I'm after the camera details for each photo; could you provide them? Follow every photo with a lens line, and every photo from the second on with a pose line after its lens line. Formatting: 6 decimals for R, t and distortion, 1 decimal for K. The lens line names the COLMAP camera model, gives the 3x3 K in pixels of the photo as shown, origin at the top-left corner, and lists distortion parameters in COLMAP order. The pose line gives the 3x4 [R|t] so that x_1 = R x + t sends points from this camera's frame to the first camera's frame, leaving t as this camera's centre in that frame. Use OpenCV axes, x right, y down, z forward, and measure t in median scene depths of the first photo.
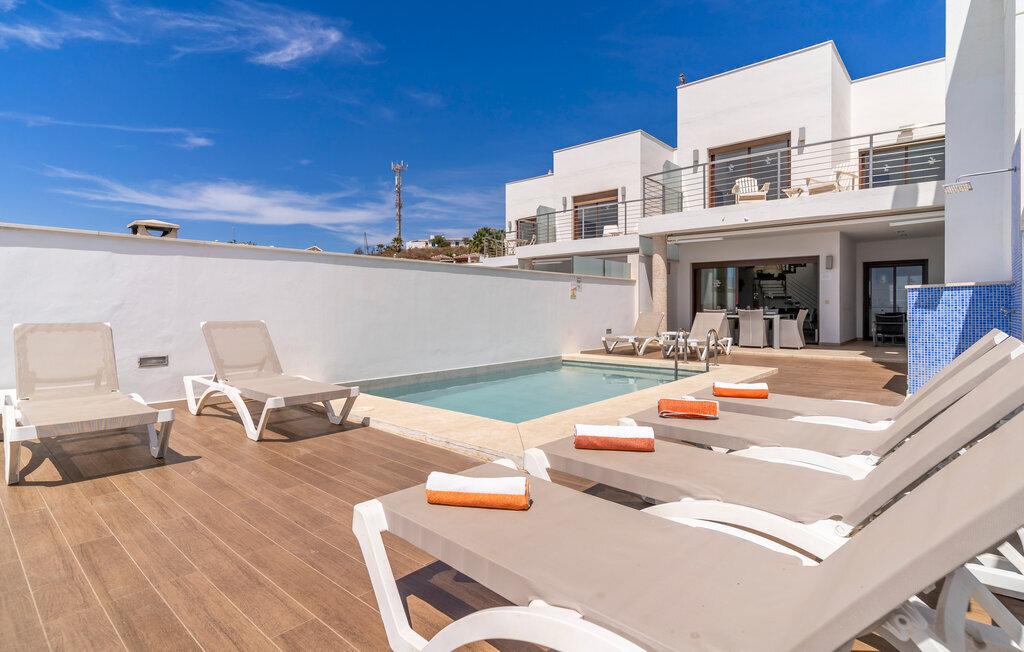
lens RADIAL K [[498.9, 0, 491.3], [0, 498.9, 309.4], [0, 0, 1]] dist [0.001905, 0.000864]
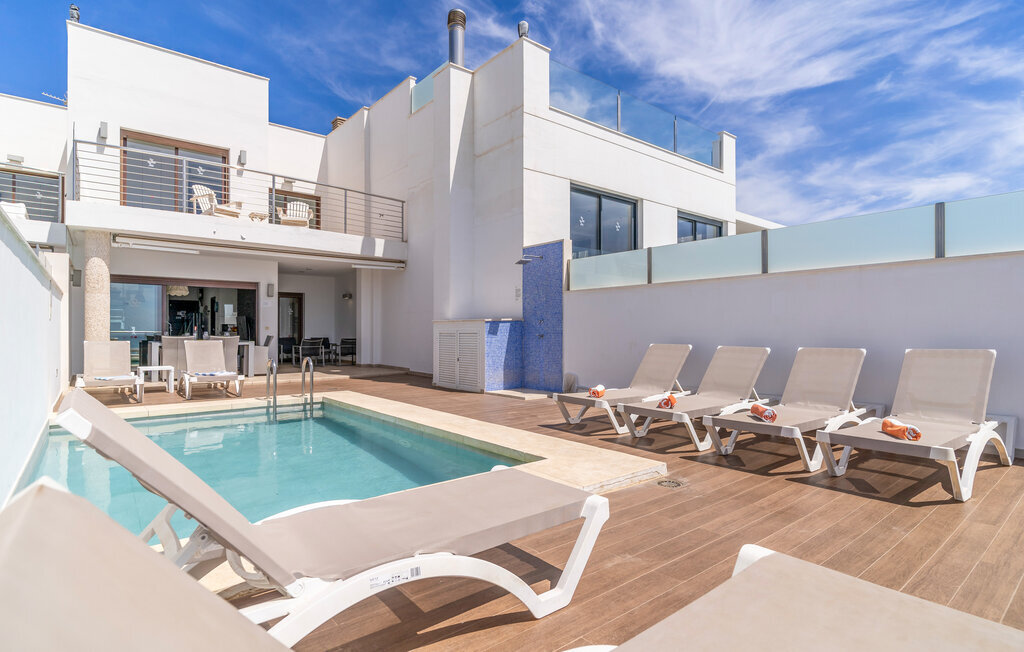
lens RADIAL K [[519.3, 0, 531.0], [0, 519.3, 326.8], [0, 0, 1]] dist [0.003125, -0.000245]
pose [[0.128665, 0.009965, 0.991638, -0.326183], [0.004233, 0.999935, -0.010598, -0.003587], [-0.991679, 0.005562, 0.128614, 0.316587]]
